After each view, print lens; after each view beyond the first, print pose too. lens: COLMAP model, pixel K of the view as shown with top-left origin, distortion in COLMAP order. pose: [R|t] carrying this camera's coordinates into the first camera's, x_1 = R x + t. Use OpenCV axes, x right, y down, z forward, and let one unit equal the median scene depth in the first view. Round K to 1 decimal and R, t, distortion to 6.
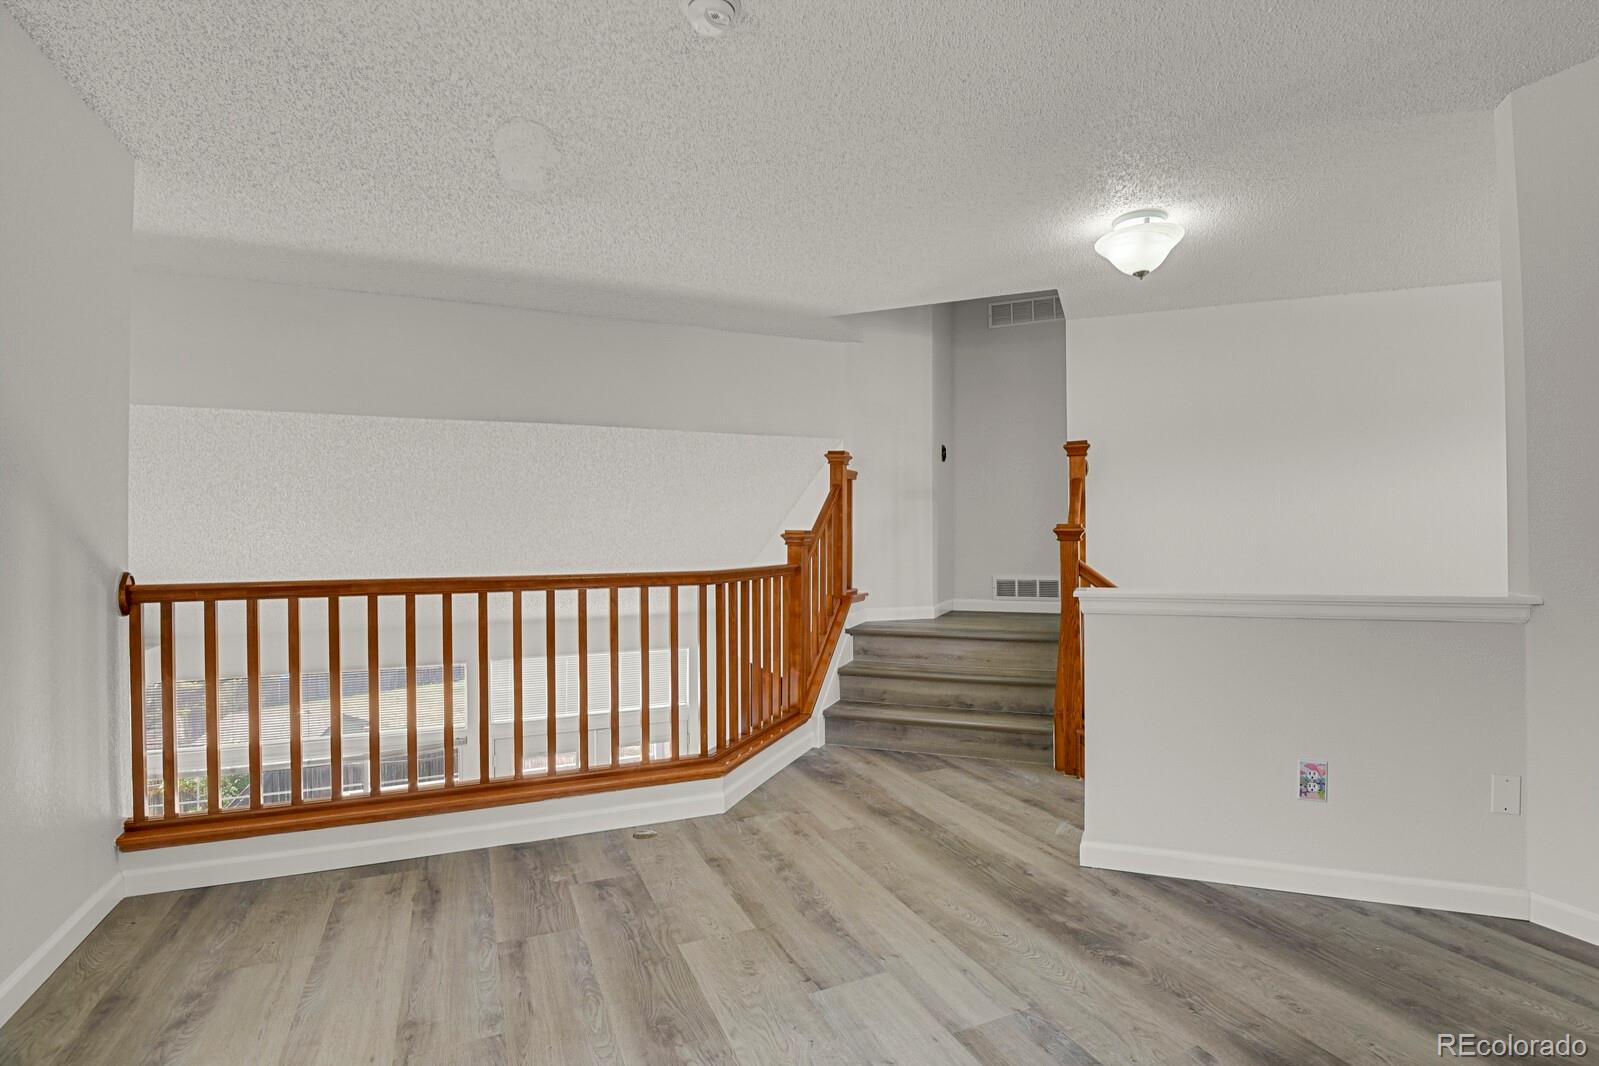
lens RADIAL K [[780.1, 0, 808.2], [0, 780.1, 530.1], [0, 0, 1]] dist [-0.025112, -0.002121]
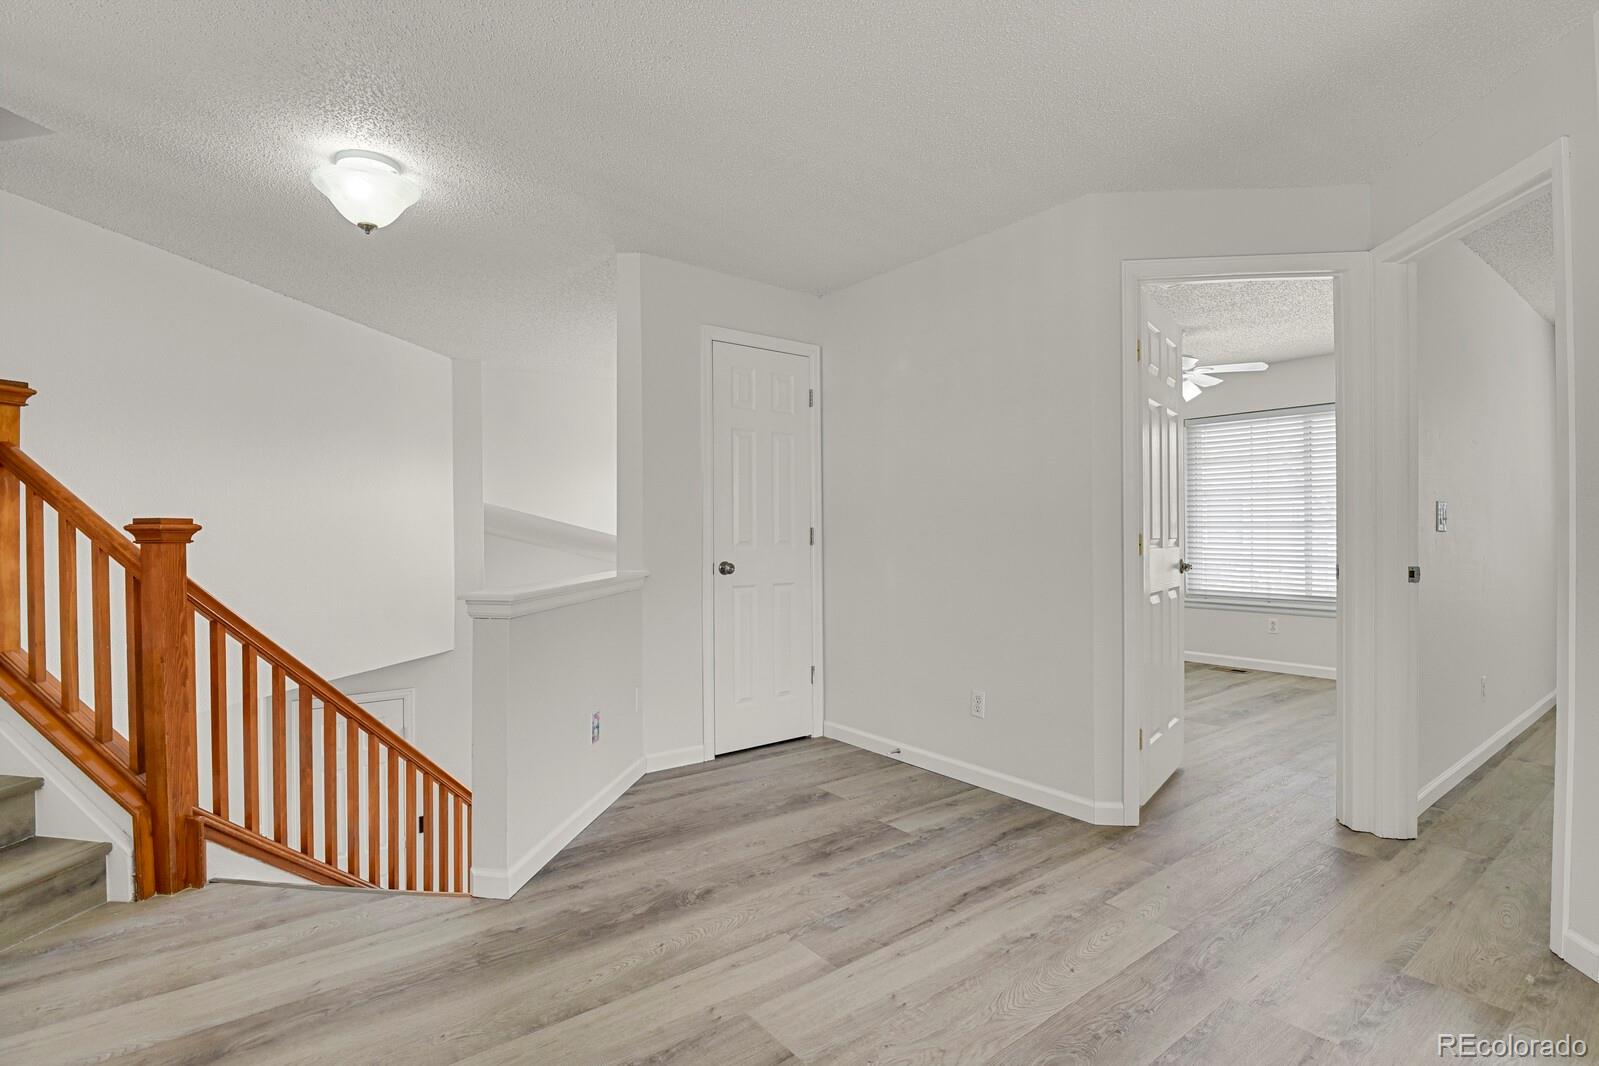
lens RADIAL K [[780.1, 0, 802.8], [0, 780.1, 538.9], [0, 0, 1]] dist [-0.025112, -0.002121]
pose [[-0.241213, -0.002225, 0.970470, -0.700922], [-0.000357, 0.999998, 0.002204, 0.012841], [-0.970472, 0.000186, -0.241213, 1.023165]]
